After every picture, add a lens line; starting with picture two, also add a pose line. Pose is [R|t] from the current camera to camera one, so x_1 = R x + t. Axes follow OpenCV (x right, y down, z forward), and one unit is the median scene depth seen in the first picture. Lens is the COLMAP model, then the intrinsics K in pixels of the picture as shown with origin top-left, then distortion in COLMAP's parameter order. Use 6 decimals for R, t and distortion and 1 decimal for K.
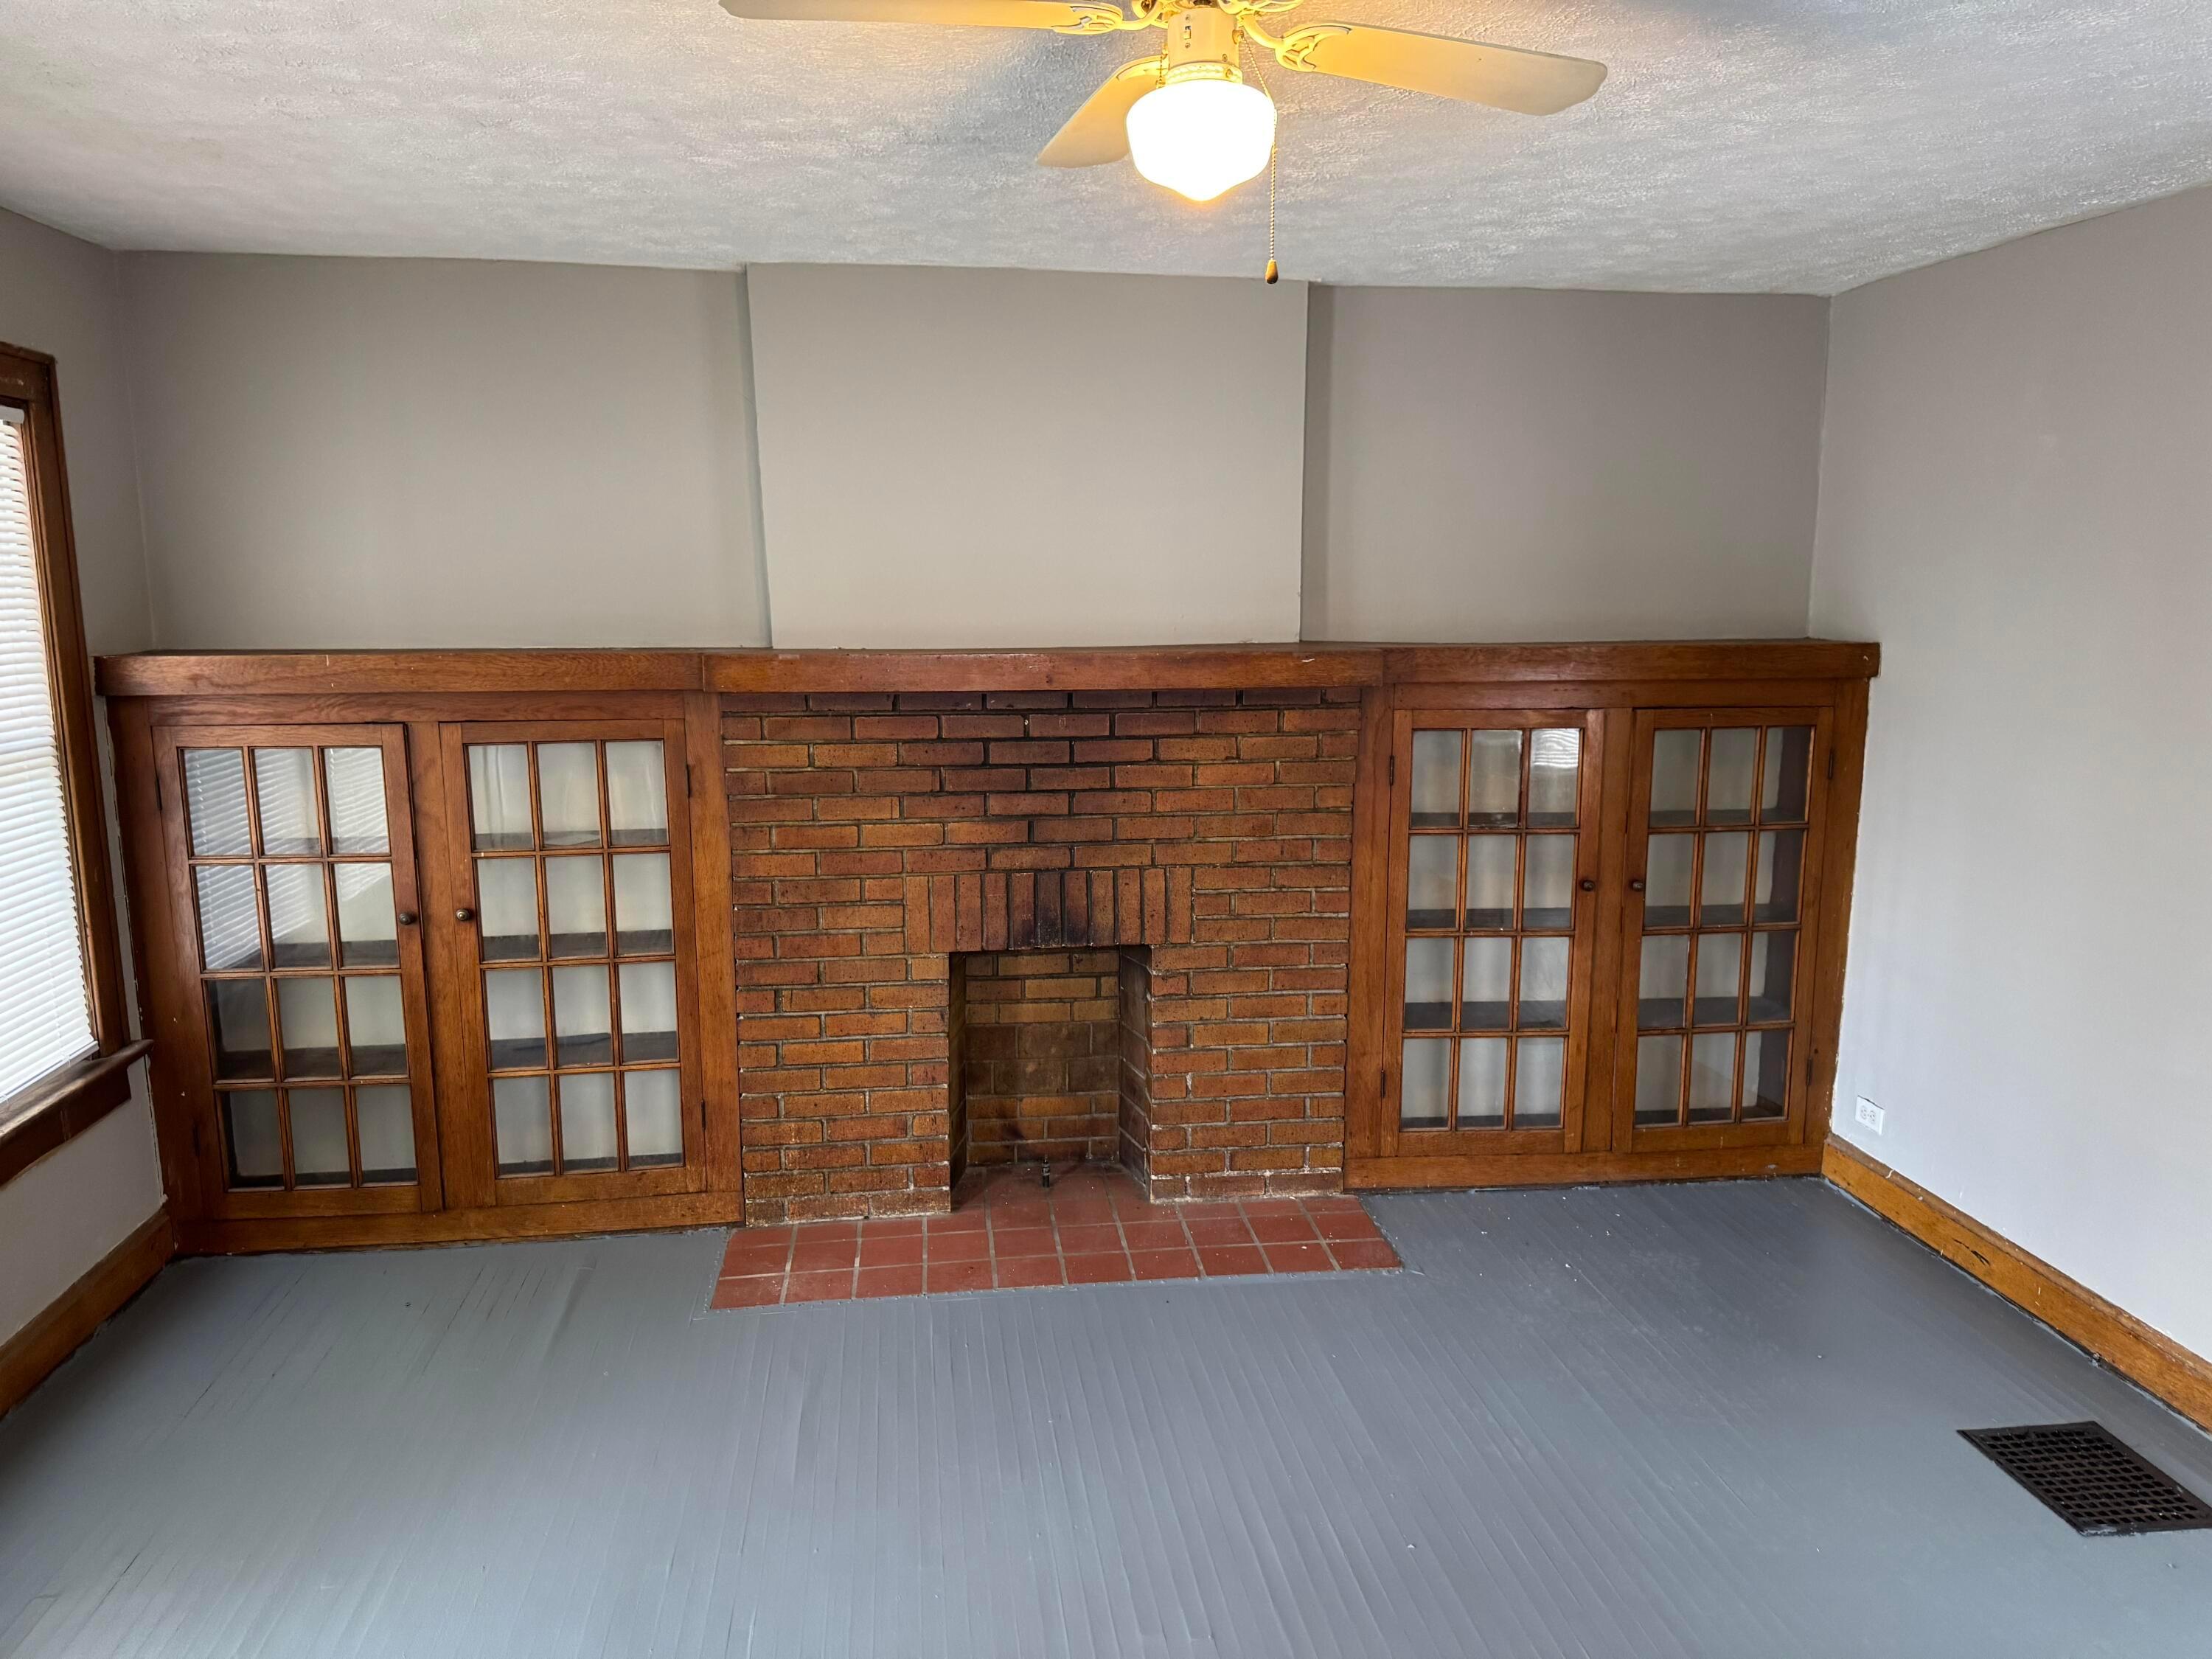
lens RADIAL K [[1560.3, 0, 1106.0], [0, 1560.3, 829.5], [0, 0, 1]] dist [0.002398, -0.002303]
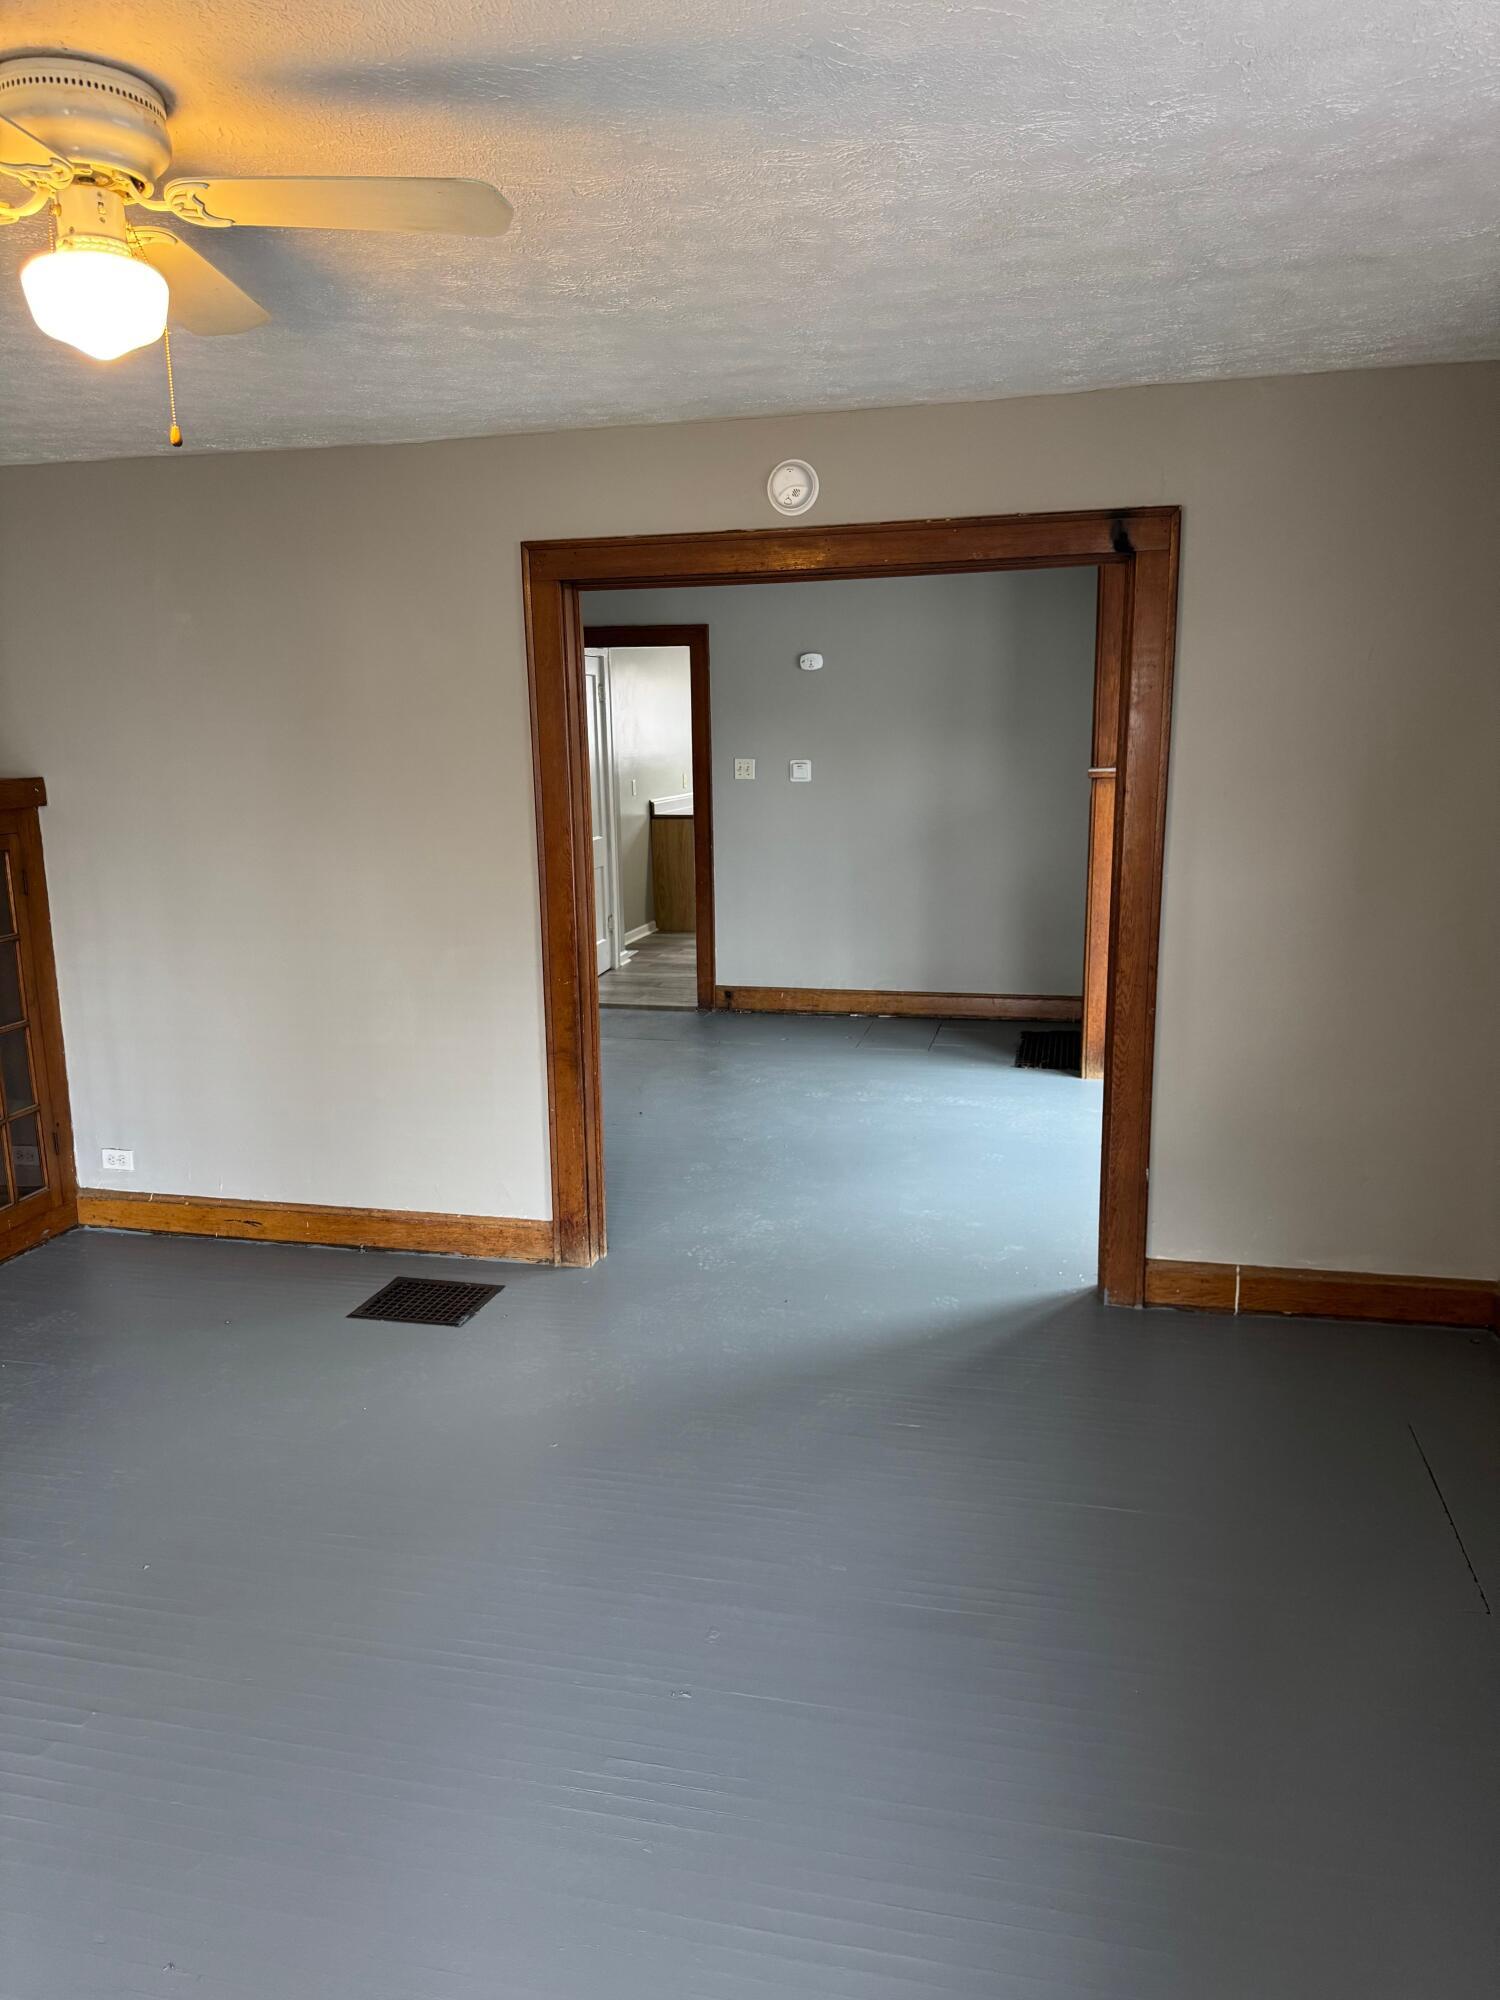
lens RADIAL K [[1410.8, 0, 750.0], [0, 1410.8, 1000.0], [0, 0, 1]] dist [0.002398, -0.002303]
pose [[0.364564, -0.188454, 0.911909, -0.325772], [0.168855, 0.976450, 0.134287, -0.005788], [-0.915741, 0.105024, 0.387800, 0.097952]]
